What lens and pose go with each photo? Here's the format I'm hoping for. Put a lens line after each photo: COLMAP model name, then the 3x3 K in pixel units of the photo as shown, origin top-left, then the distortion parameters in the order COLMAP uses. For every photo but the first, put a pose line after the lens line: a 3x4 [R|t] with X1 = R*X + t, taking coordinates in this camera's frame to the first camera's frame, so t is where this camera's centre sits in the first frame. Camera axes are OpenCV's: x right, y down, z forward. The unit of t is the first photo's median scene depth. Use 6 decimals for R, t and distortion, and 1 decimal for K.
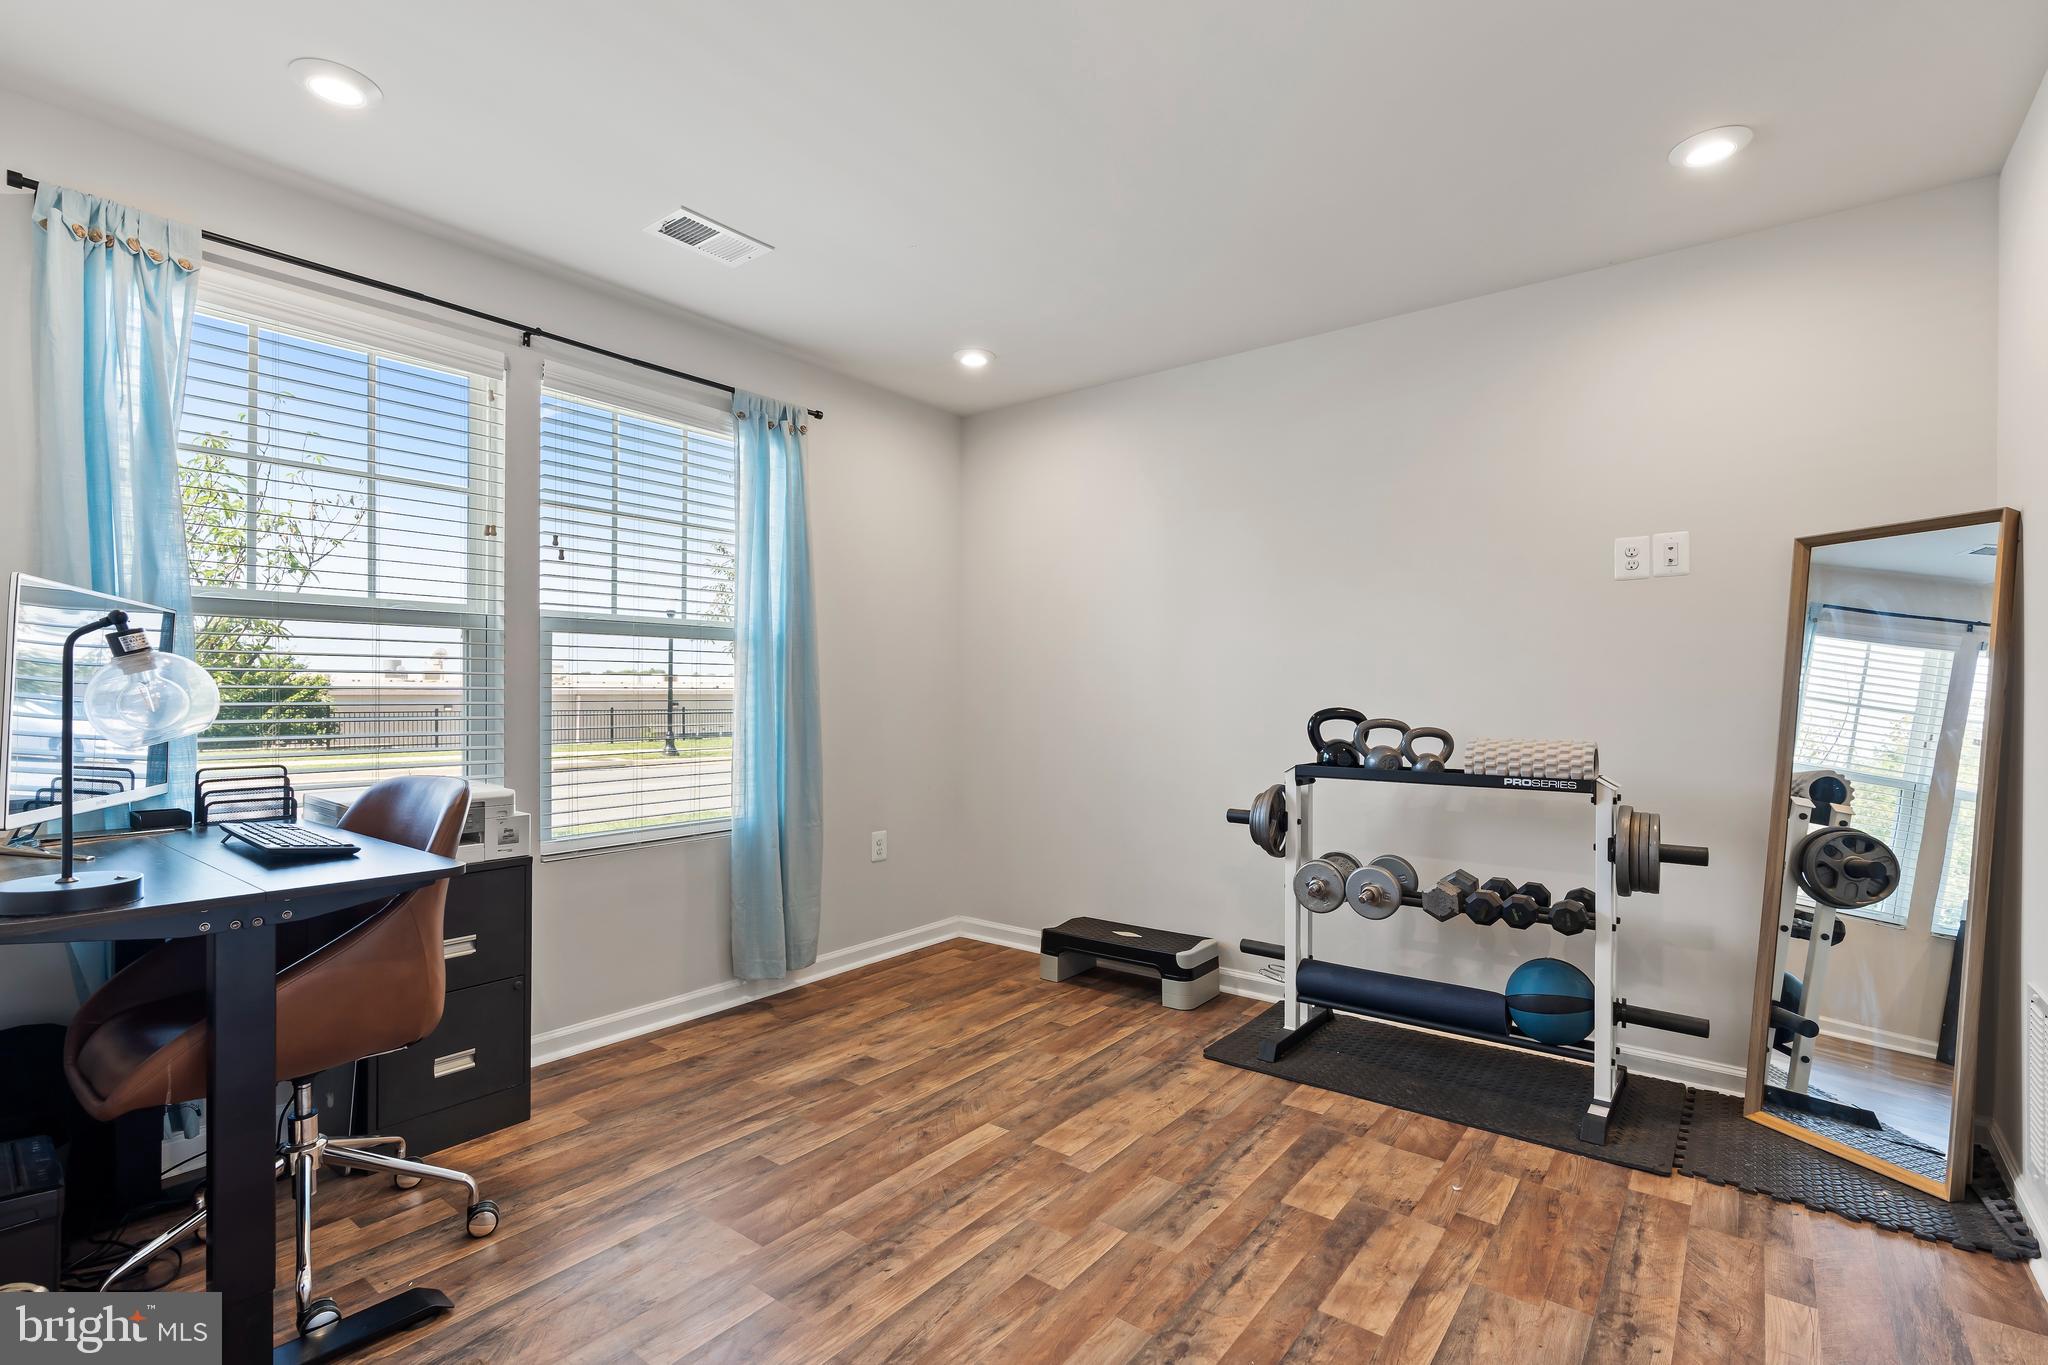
lens RADIAL K [[962.8, 0, 1019.5], [0, 962.8, 699.0], [0, 0, 1]] dist [-0.003421, 0.000271]
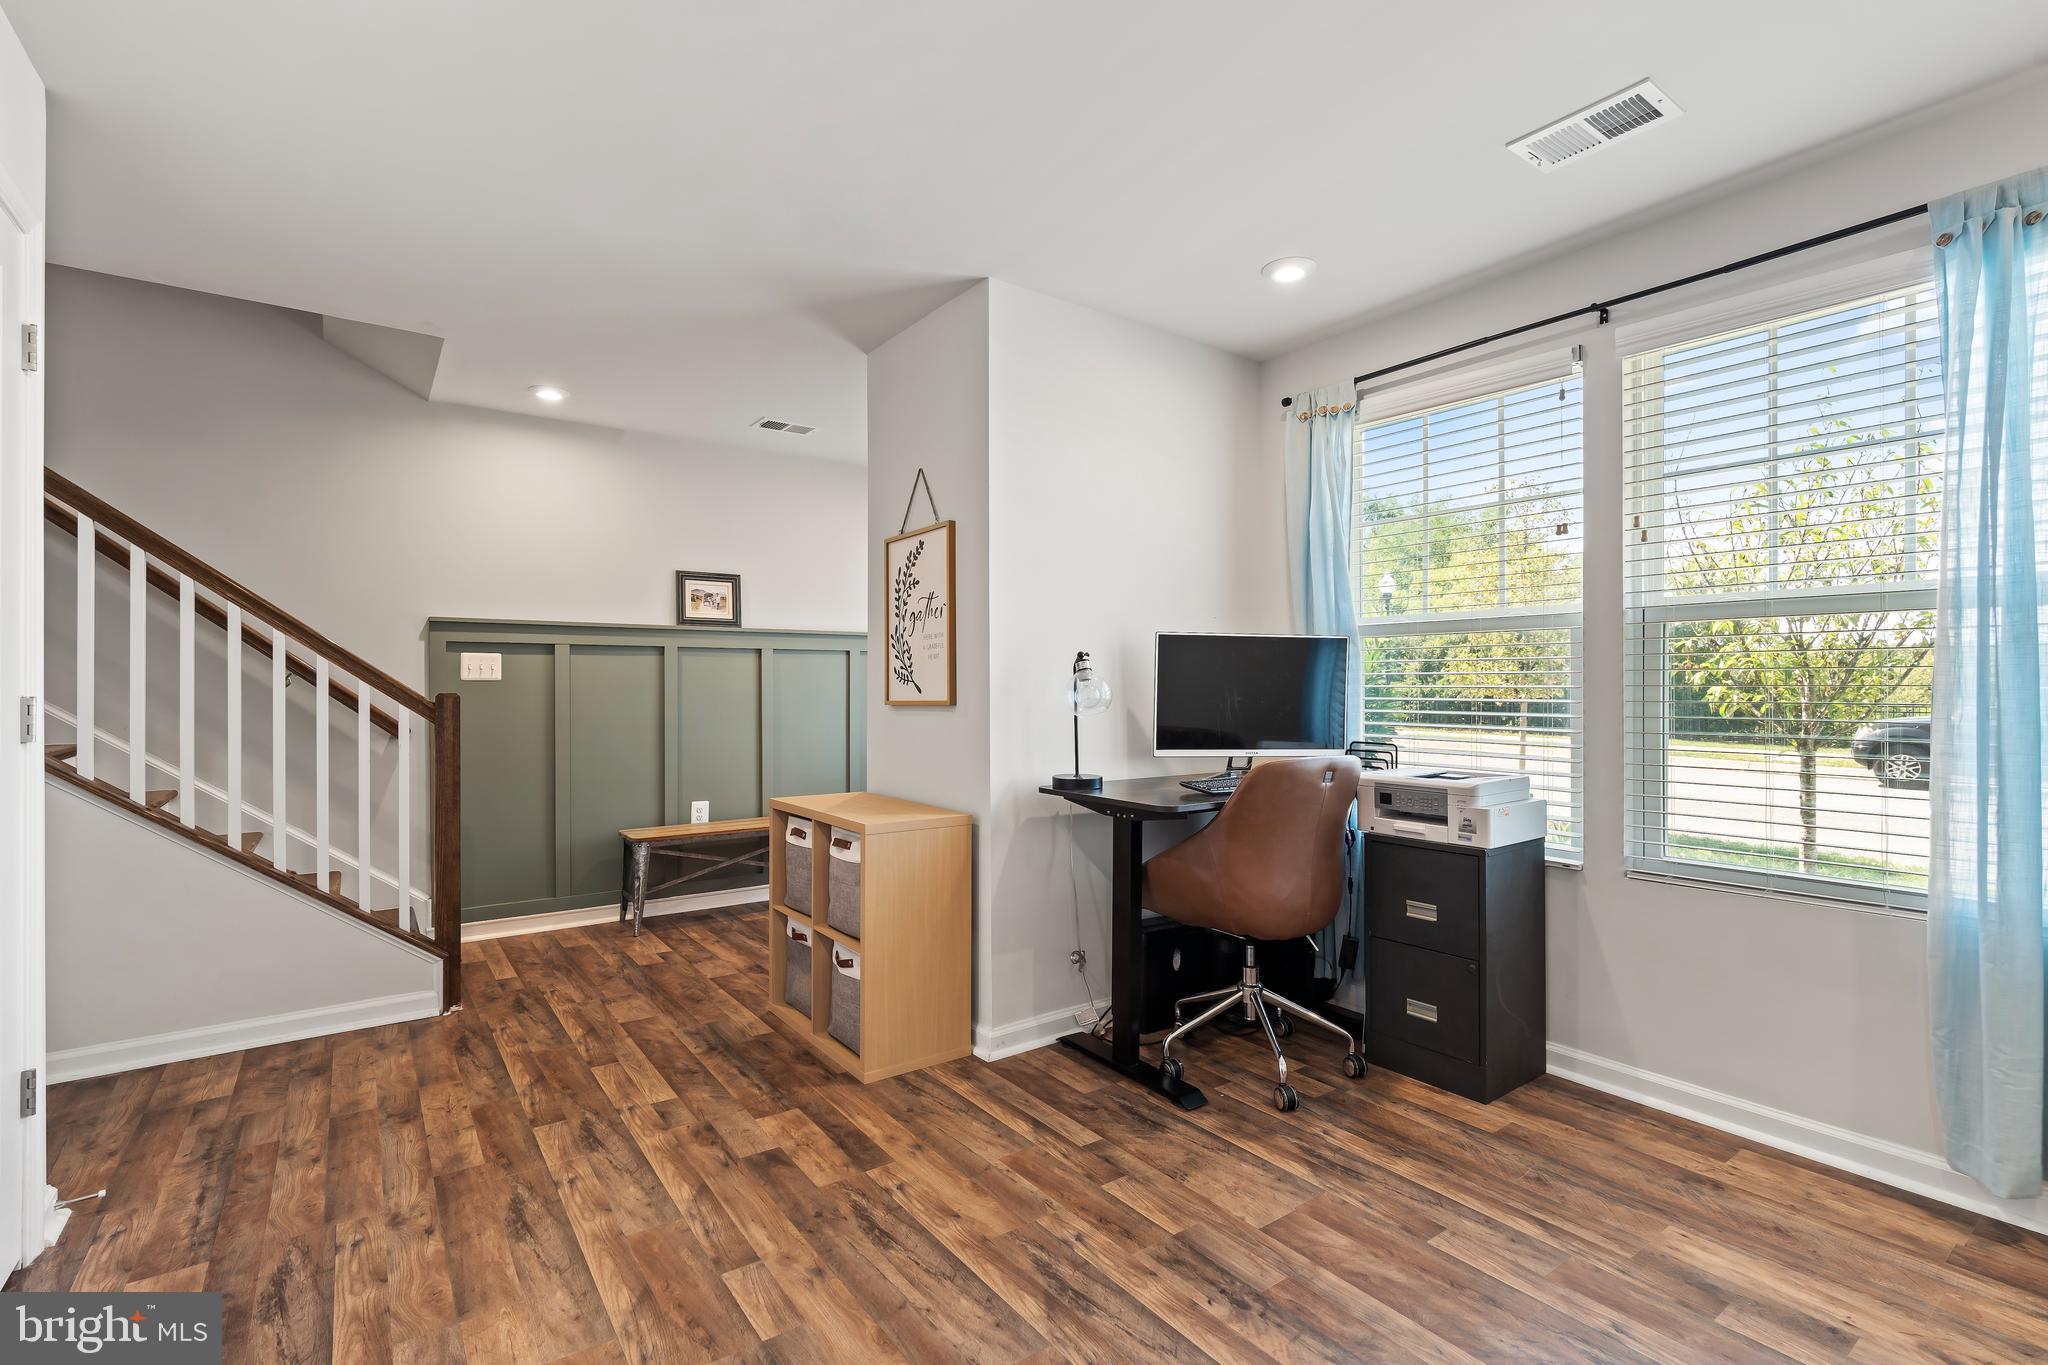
lens RADIAL K [[962.8, 0, 1022.2], [0, 962.8, 677.2], [0, 0, 1]] dist [-0.003421, 0.000271]
pose [[-0.299928, -0.004166, -0.953953, 0.597797], [0.000303, 0.999990, -0.004463, -0.017152], [0.953962, -0.001628, -0.299923, 0.794098]]
